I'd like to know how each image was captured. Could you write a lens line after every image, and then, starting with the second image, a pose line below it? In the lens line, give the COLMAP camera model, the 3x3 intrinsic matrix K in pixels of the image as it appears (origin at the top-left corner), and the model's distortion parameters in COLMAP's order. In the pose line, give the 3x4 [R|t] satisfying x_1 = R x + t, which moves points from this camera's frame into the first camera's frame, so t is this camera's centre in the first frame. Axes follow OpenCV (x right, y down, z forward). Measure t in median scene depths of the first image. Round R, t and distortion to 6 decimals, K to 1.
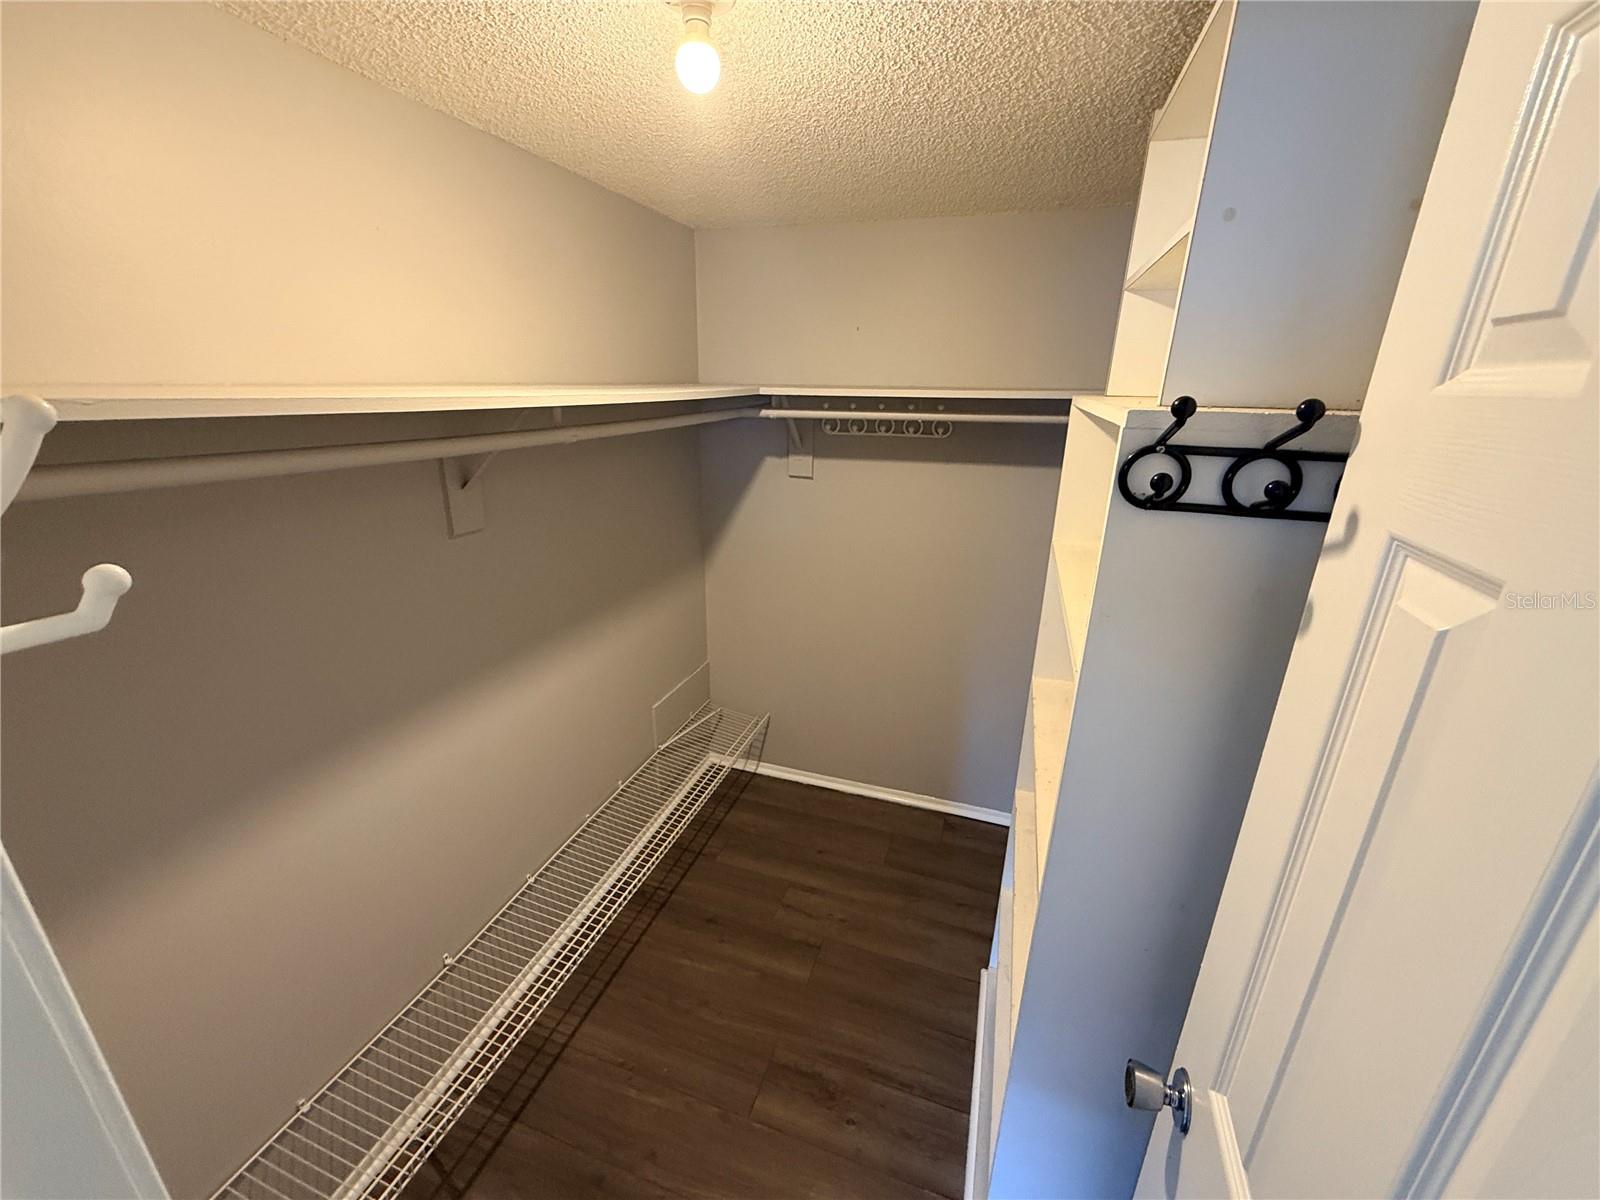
lens RADIAL K [[635.0, 0, 792.2], [0, 635.0, 590.8], [0, 0, 1]] dist [-0.002593, 0.000468]
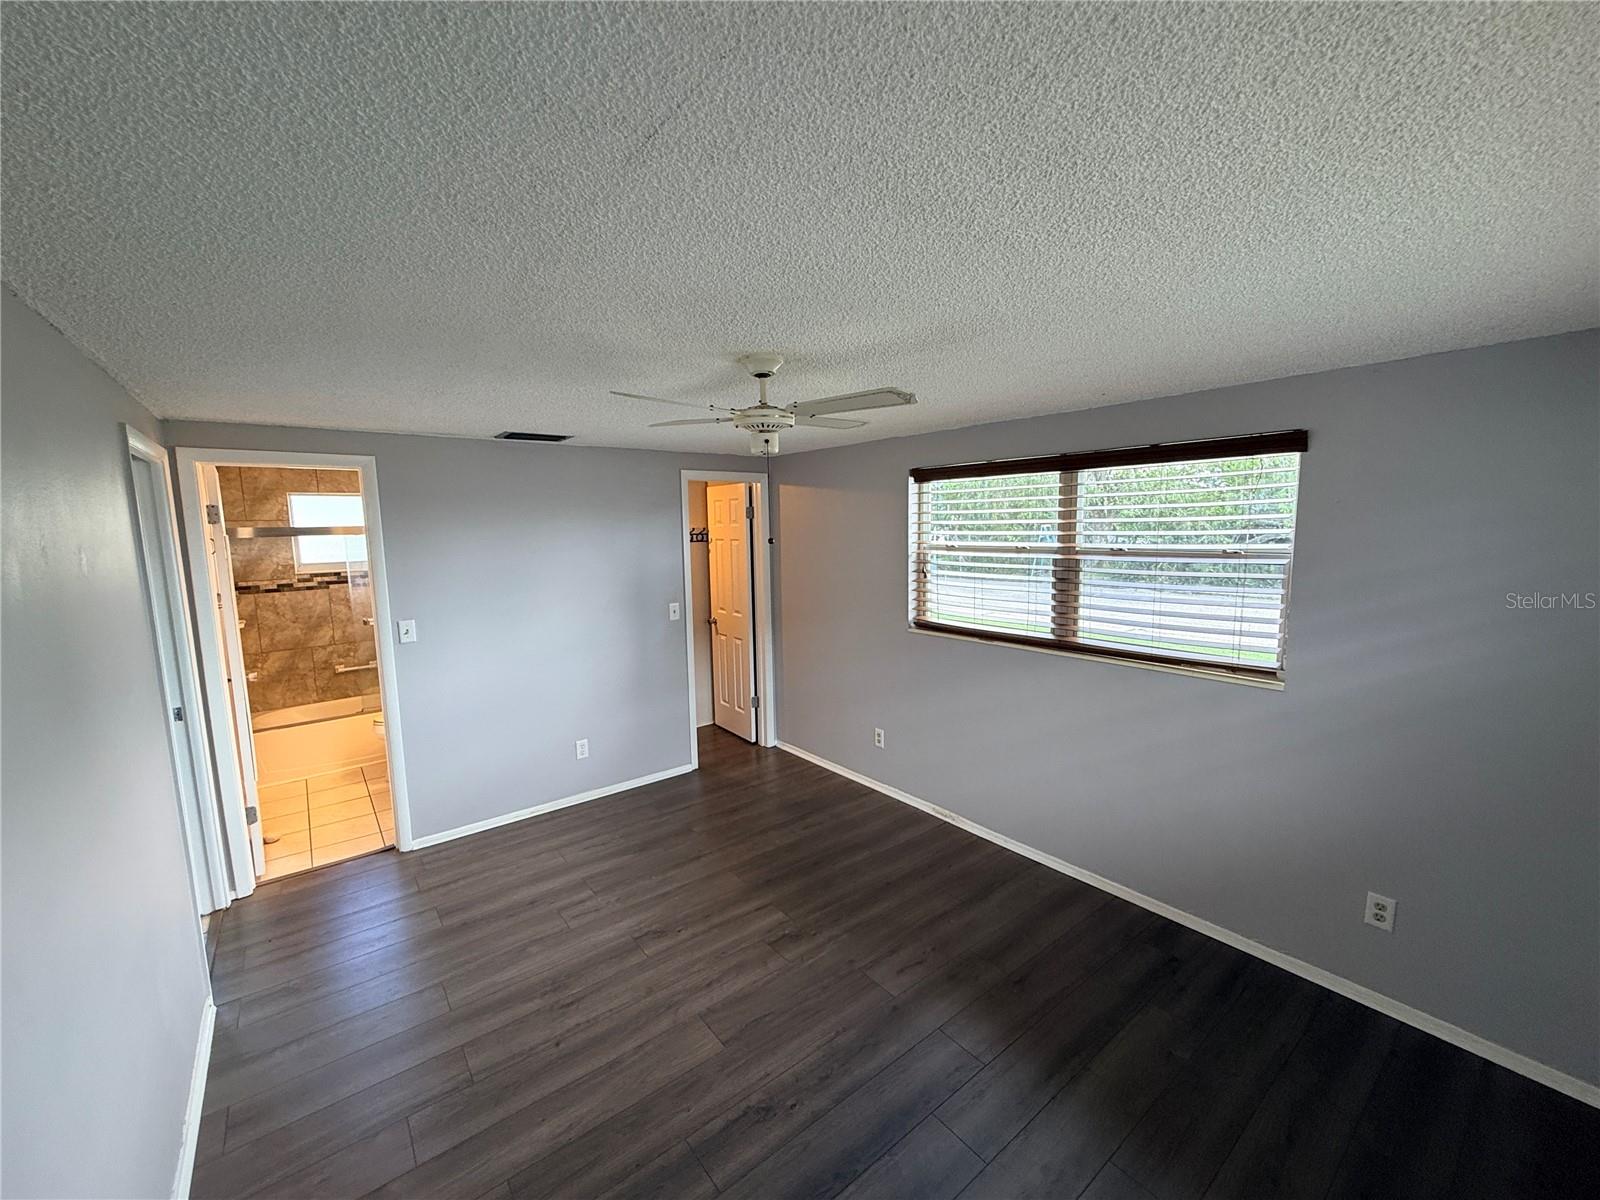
lens RADIAL K [[635.0, 0, 797.2], [0, 635.0, 602.1], [0, 0, 1]] dist [-0.002593, 0.000468]
pose [[0.533928, -0.124956, 0.836246, -5.514411], [0.296335, 0.953943, -0.046662, 1.367900], [-0.791901, 0.272723, 0.546366, -4.220072]]
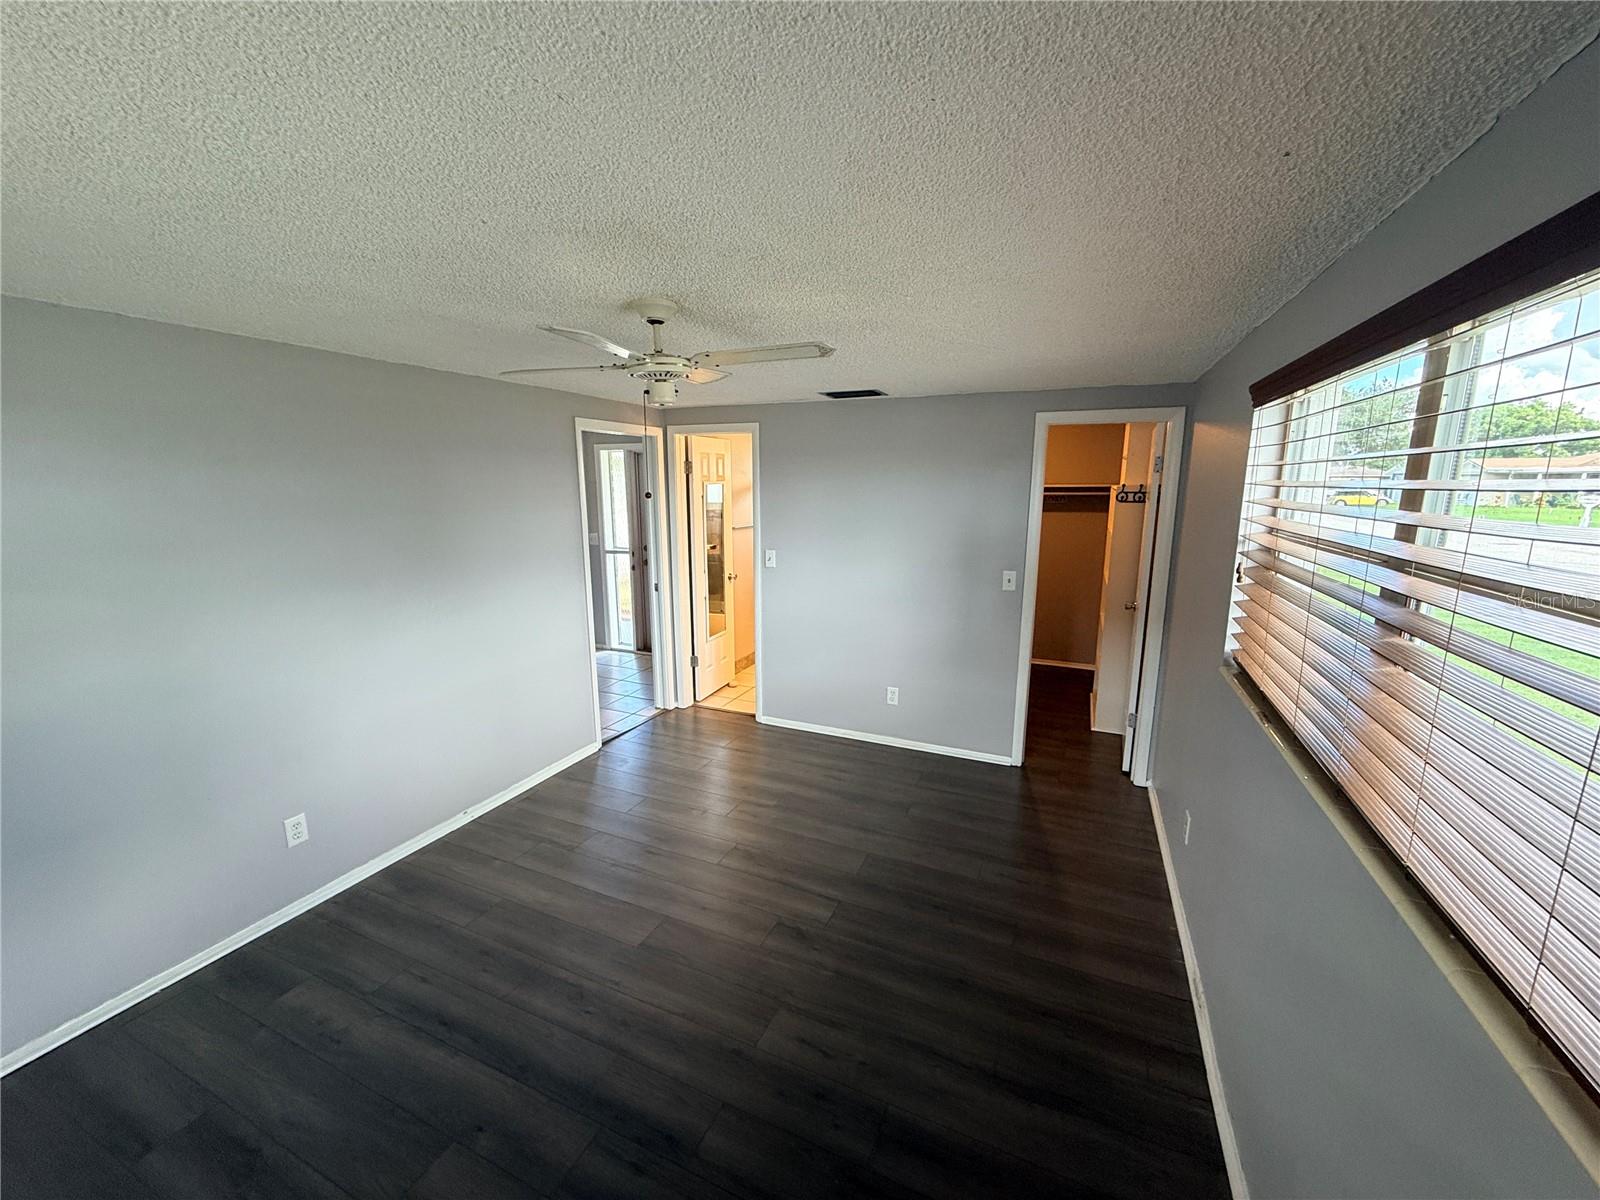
lens RADIAL K [[635.0, 0, 798.0], [0, 635.0, 606.0], [0, 0, 1]] dist [-0.002593, 0.000468]
pose [[0.996776, 0.005824, -0.080024, -2.126354], [-0.016712, 0.990558, -0.136074, 1.809693], [0.078476, 0.136973, 0.987461, -5.335227]]
